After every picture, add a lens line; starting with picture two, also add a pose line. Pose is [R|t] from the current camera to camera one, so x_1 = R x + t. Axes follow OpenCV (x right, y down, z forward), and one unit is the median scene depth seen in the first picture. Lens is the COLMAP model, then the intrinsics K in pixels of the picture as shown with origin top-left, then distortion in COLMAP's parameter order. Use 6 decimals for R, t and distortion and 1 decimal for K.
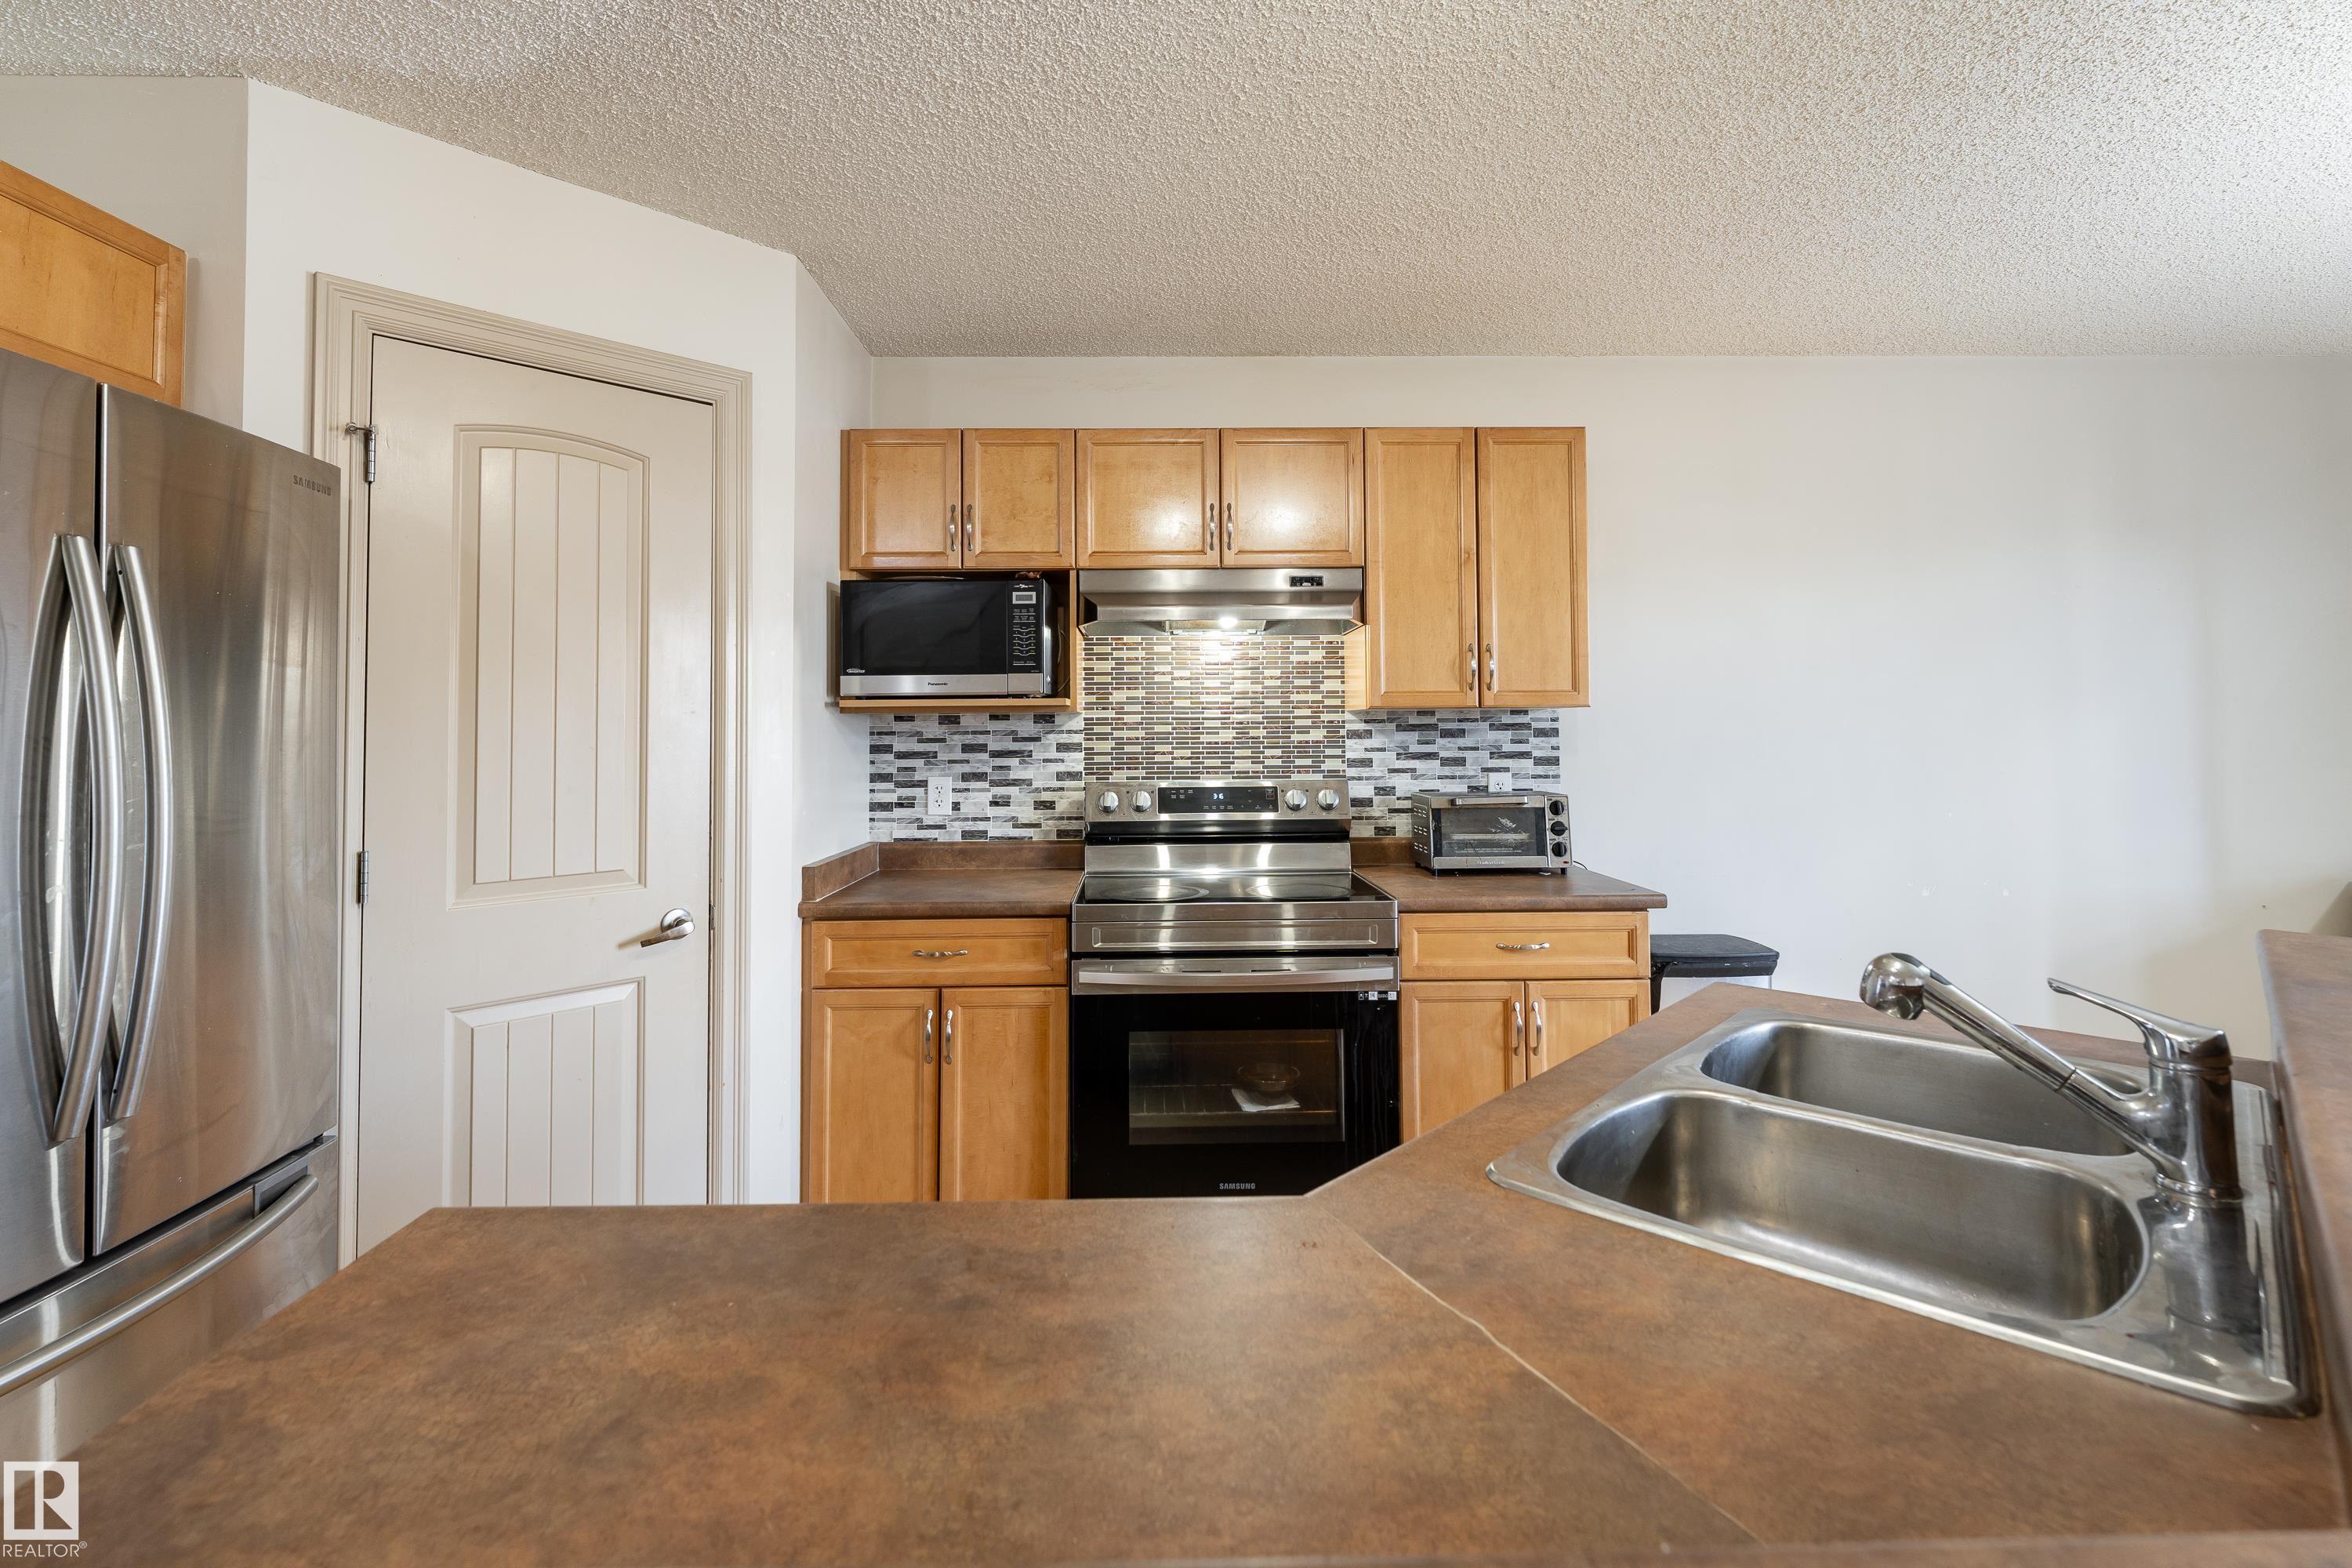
lens RADIAL K [[1091.4, 0, 1157.4], [0, 1091.4, 748.7], [0, 0, 1]] dist [-0.003067, -0.001013]
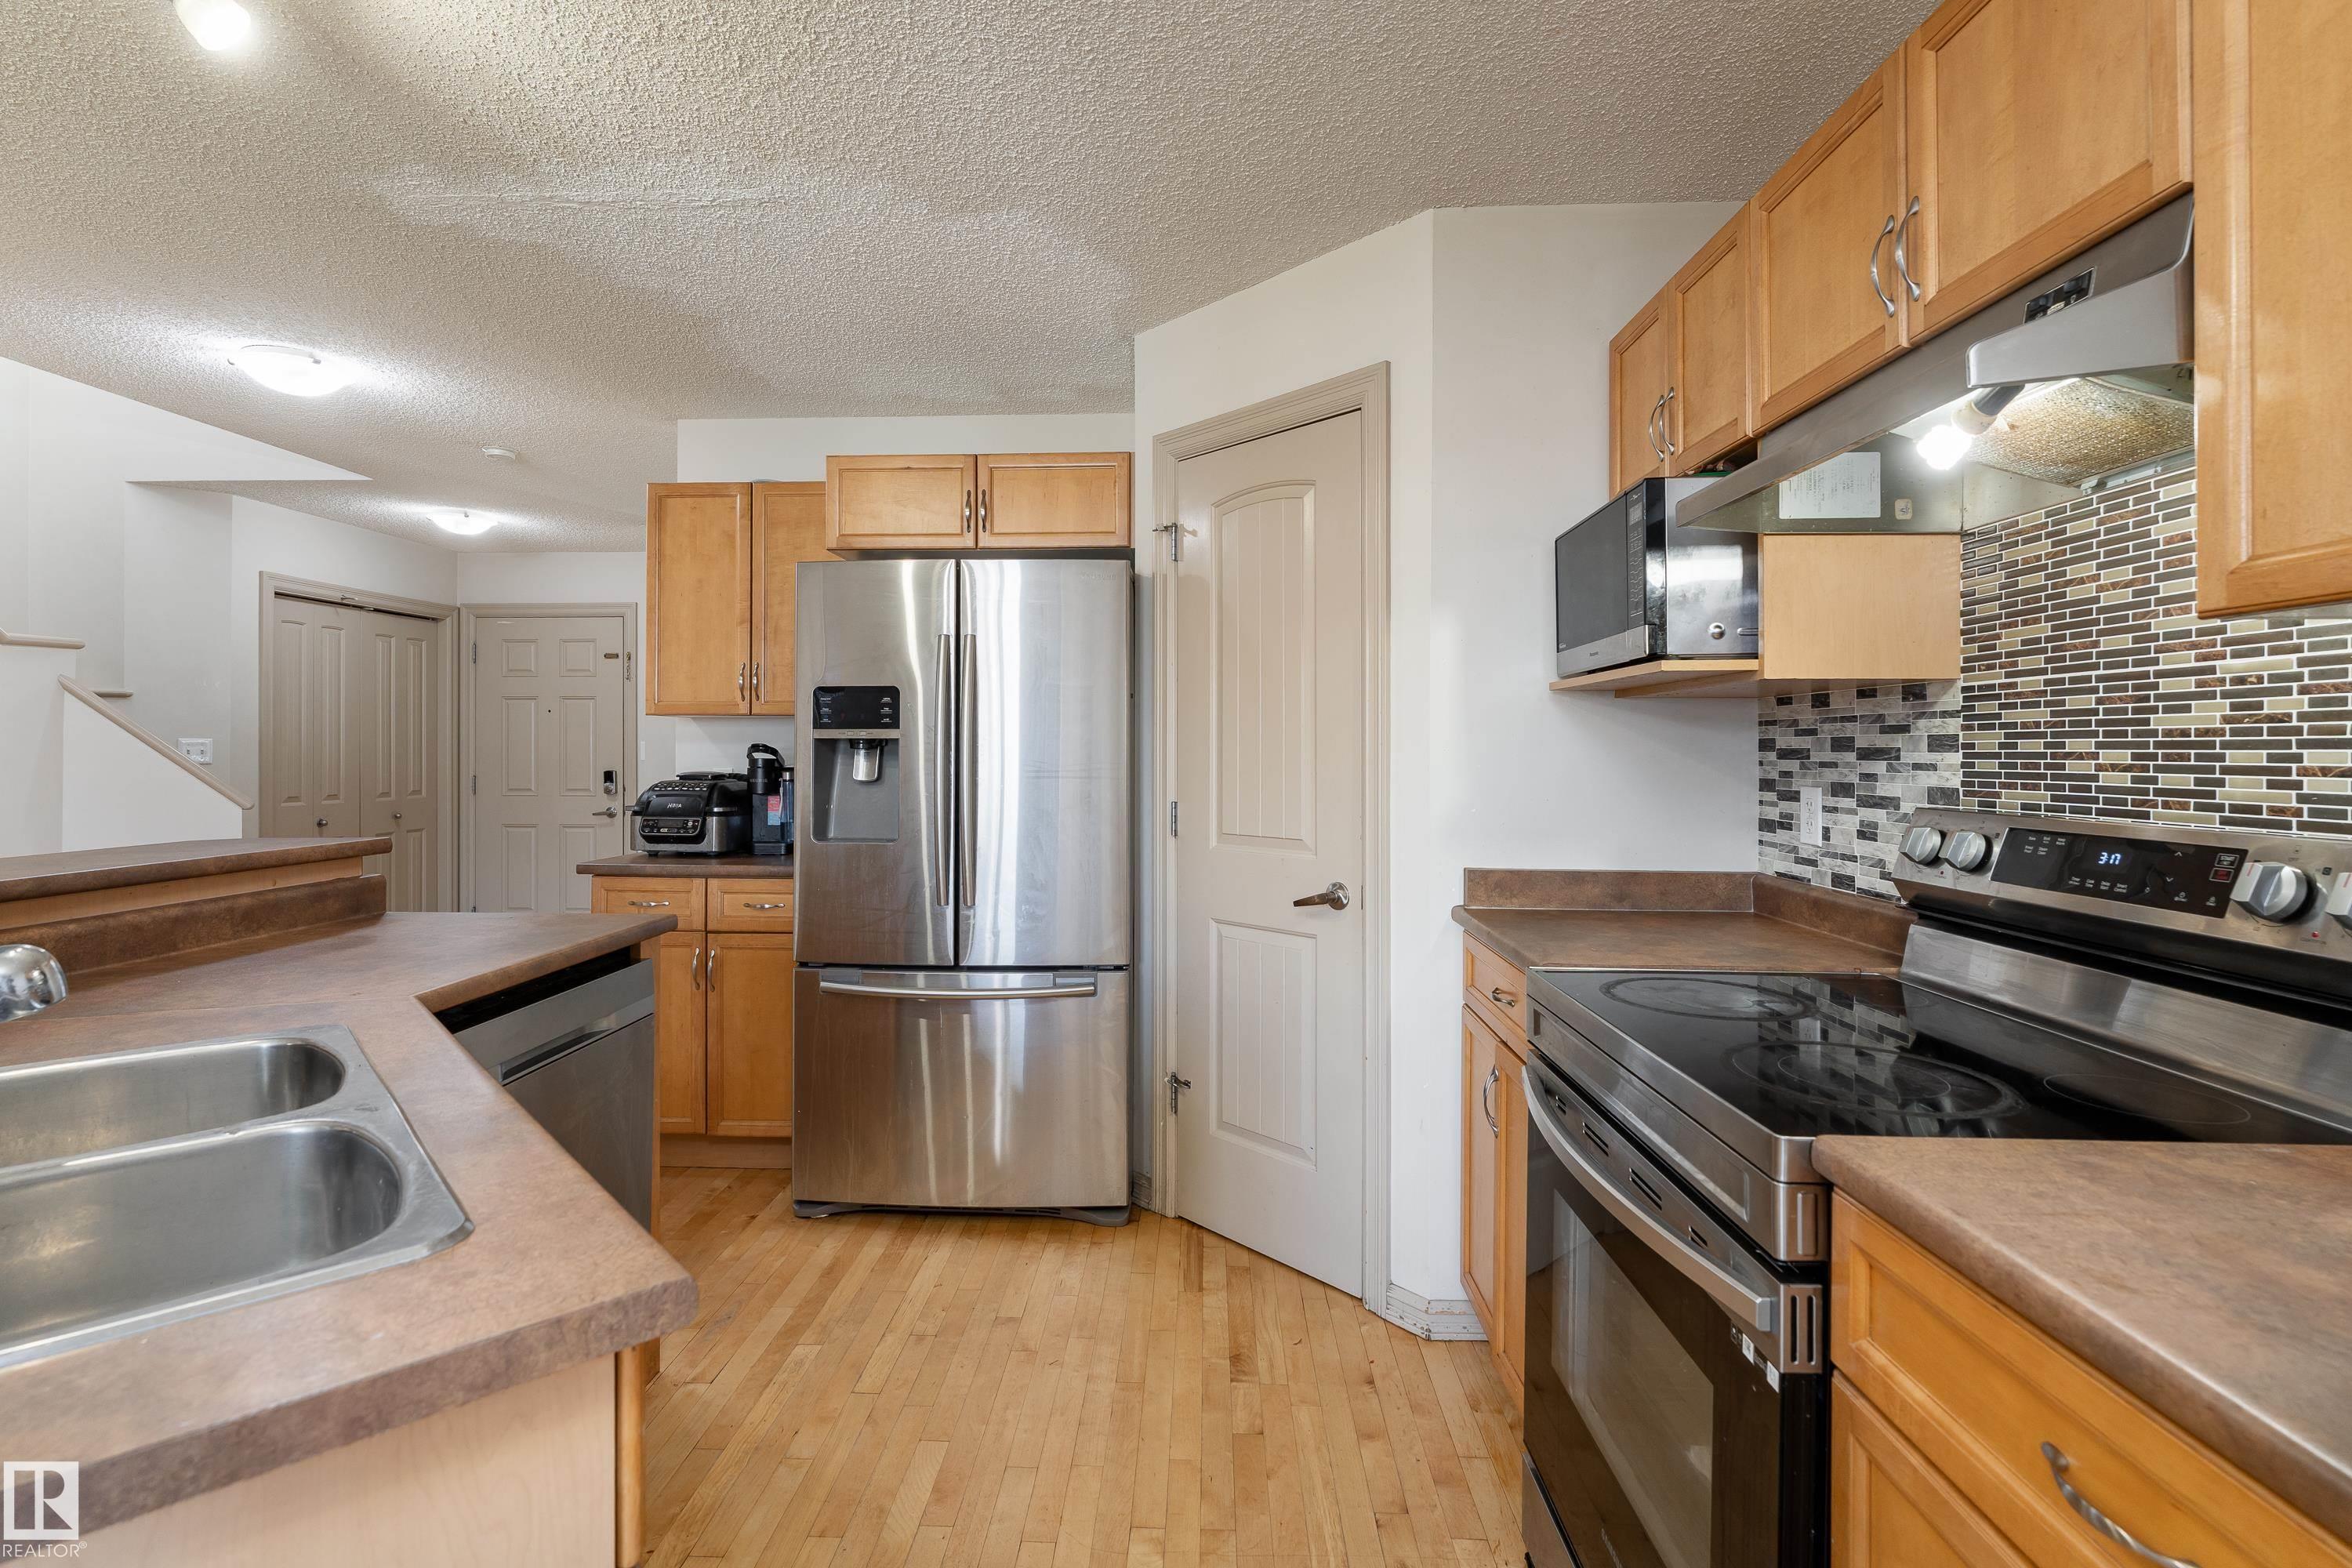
lens RADIAL K [[1091.4, 0, 1157.4], [0, 1091.4, 748.7], [0, 0, 1]] dist [-0.003067, -0.001013]
pose [[-0.057855, 0.006858, -0.998301, 0.483283], [-0.022795, 0.999707, 0.008189, 0.006113], [0.998065, 0.023230, -0.057682, 0.640742]]
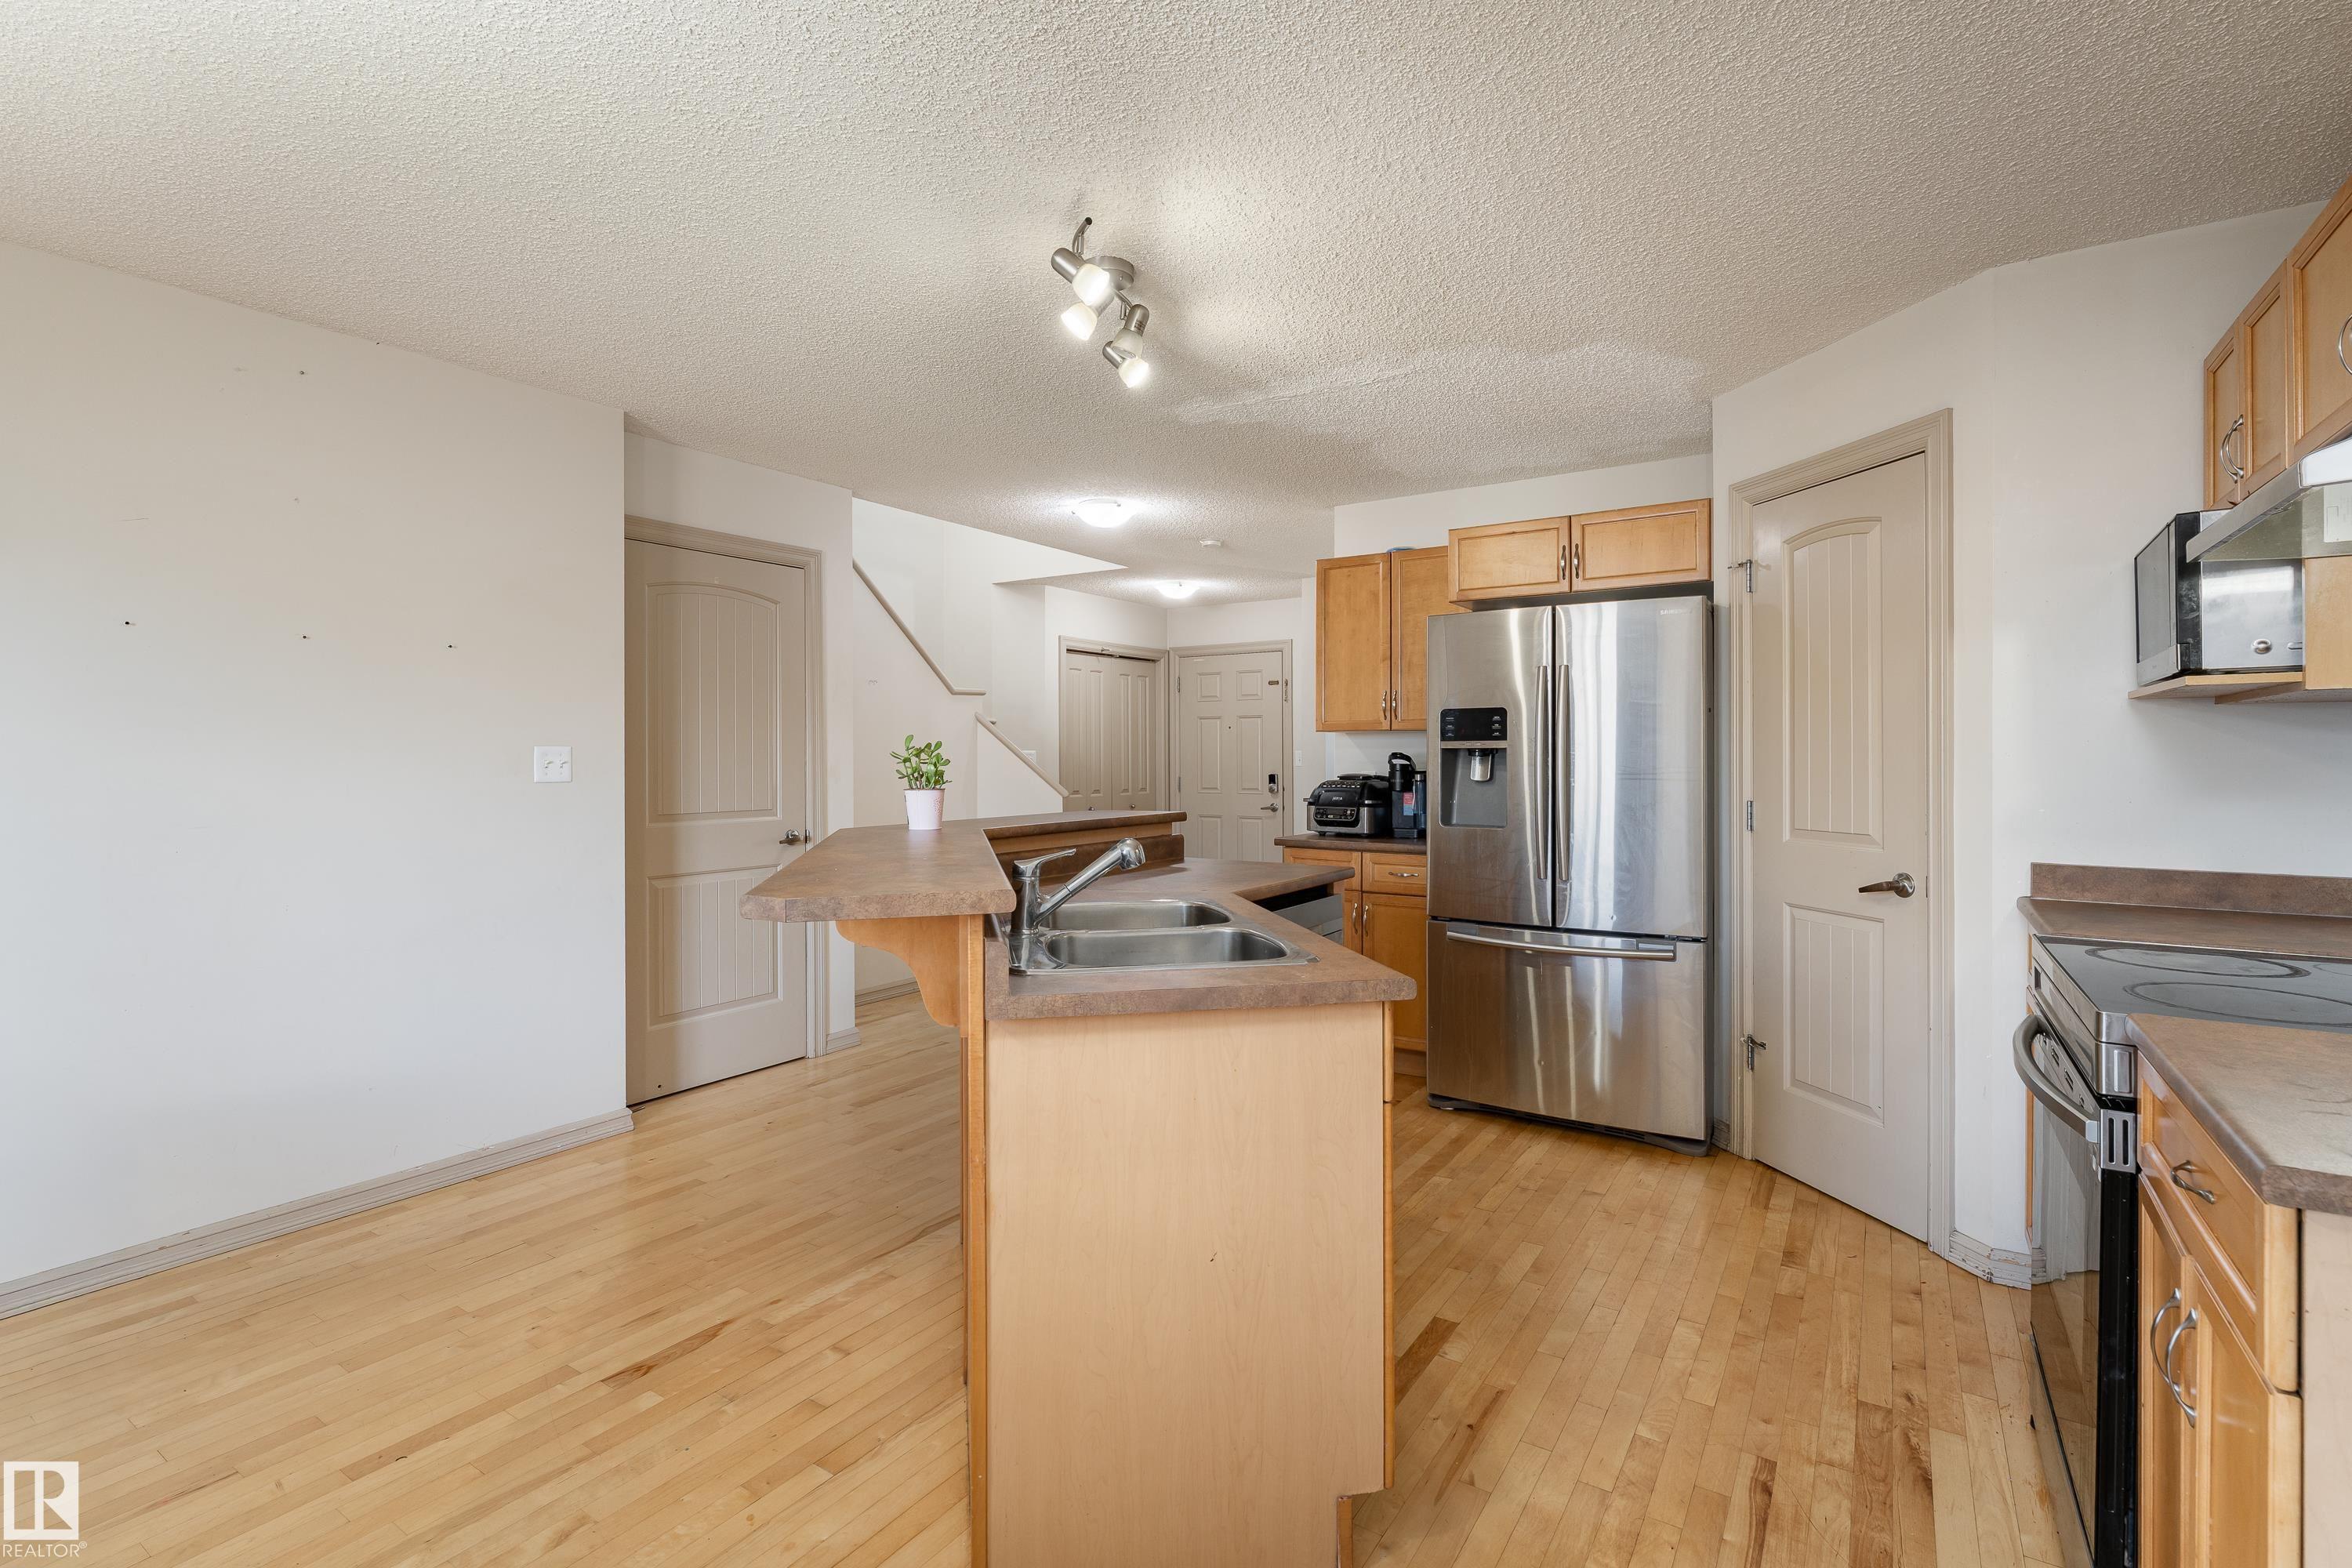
lens RADIAL K [[1091.4, 0, 1157.4], [0, 1091.4, 748.7], [0, 0, 1]] dist [-0.003067, -0.001013]
pose [[-0.567010, 0.001949, -0.823709, 0.769426], [-0.012706, 0.999858, 0.011112, 0.002469], [0.823613, 0.016767, -0.566904, 0.729463]]
